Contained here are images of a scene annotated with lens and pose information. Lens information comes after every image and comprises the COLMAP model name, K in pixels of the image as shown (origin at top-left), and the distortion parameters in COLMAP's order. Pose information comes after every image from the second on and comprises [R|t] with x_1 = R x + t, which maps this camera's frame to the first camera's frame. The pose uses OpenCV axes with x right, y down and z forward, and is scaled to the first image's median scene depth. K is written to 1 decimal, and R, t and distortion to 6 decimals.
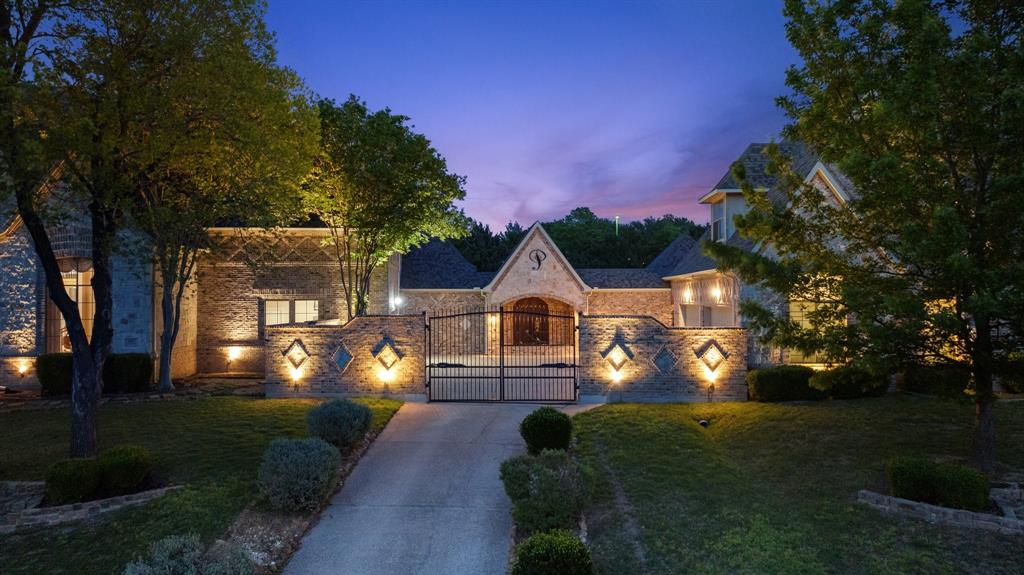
lens RADIAL K [[701.6, 0, 512.3], [0, 701.6, 288.2], [0, 0, 1]] dist [-0.005425, -0.005701]
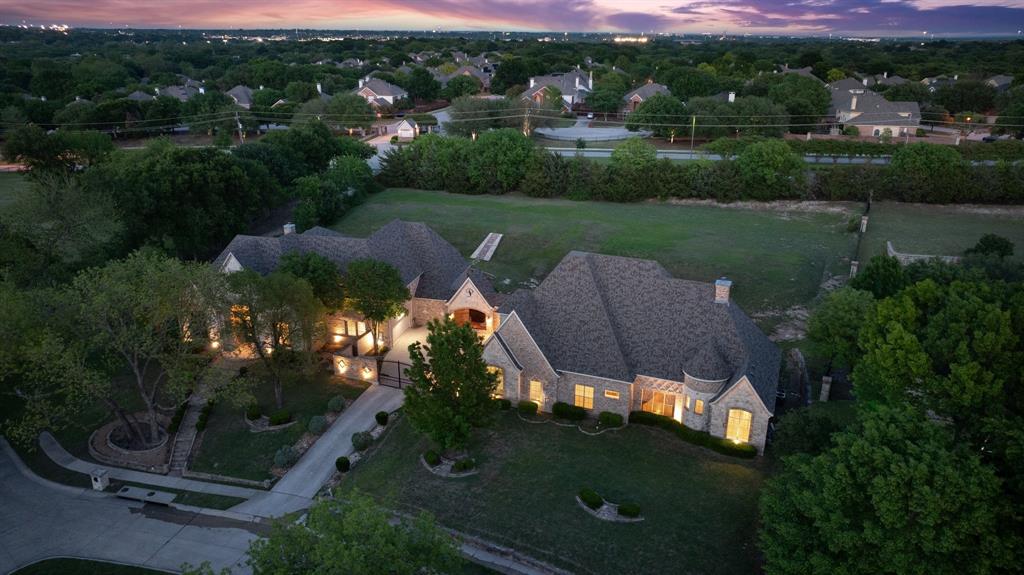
lens RADIAL K [[701.6, 0, 512.0], [0, 701.6, 287.2], [0, 0, 1]] dist [-0.005425, -0.005701]
pose [[0.943211, 0.105894, -0.314865, 1.353203], [0.011047, 0.937309, 0.348324, -1.306484], [0.332012, -0.332021, 0.882910, -1.389766]]
